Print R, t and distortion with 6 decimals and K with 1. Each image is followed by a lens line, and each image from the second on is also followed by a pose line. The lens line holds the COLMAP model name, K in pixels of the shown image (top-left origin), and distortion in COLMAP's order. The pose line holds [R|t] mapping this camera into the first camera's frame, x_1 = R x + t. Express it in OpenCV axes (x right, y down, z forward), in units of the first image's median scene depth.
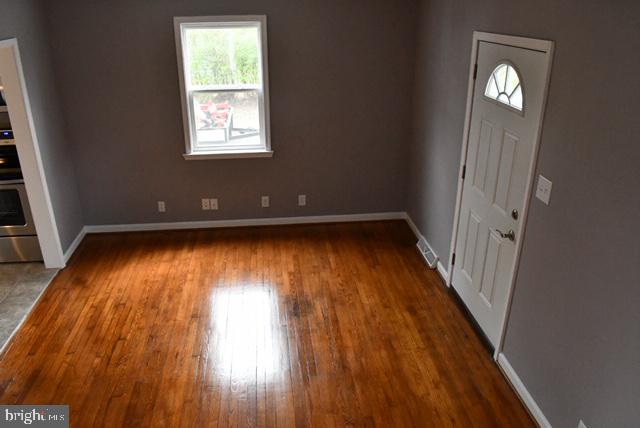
lens RADIAL K [[496.9, 0, 320.0], [0, 496.9, 214.0], [0, 0, 1]] dist [-0.094971, 0.000993]
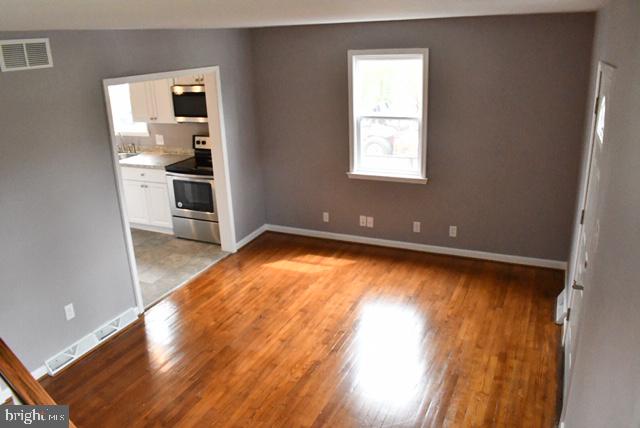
lens RADIAL K [[509.8, 0, 320.0], [0, 509.8, 214.0], [0, 0, 1]] dist [-0.094602, 0.003045]
pose [[0.854777, 0.135212, -0.501073, 0.279570], [-0.170683, 0.984999, -0.025371, 0.010933], [0.490126, 0.107211, 0.865033, -0.009196]]
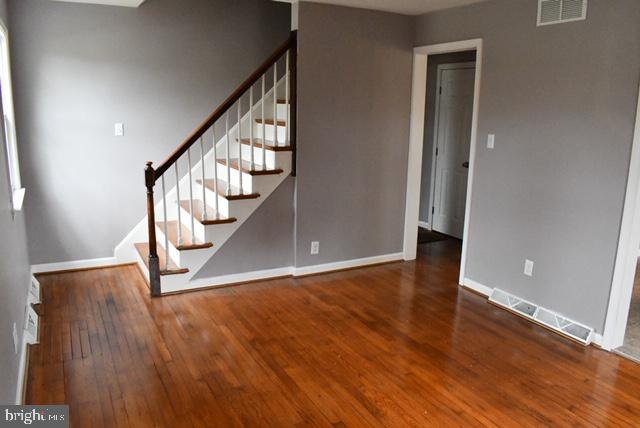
lens RADIAL K [[505.2, 0, 305.8], [0, 505.2, 212.8], [0, 0, 1]] dist [-0.094166, 0.007704]
pose [[-0.937005, 0.063673, -0.343464, 0.157706], [-0.146818, 0.820396, 0.552626, -0.258620], [0.316964, 0.568240, -0.759367, 0.983858]]
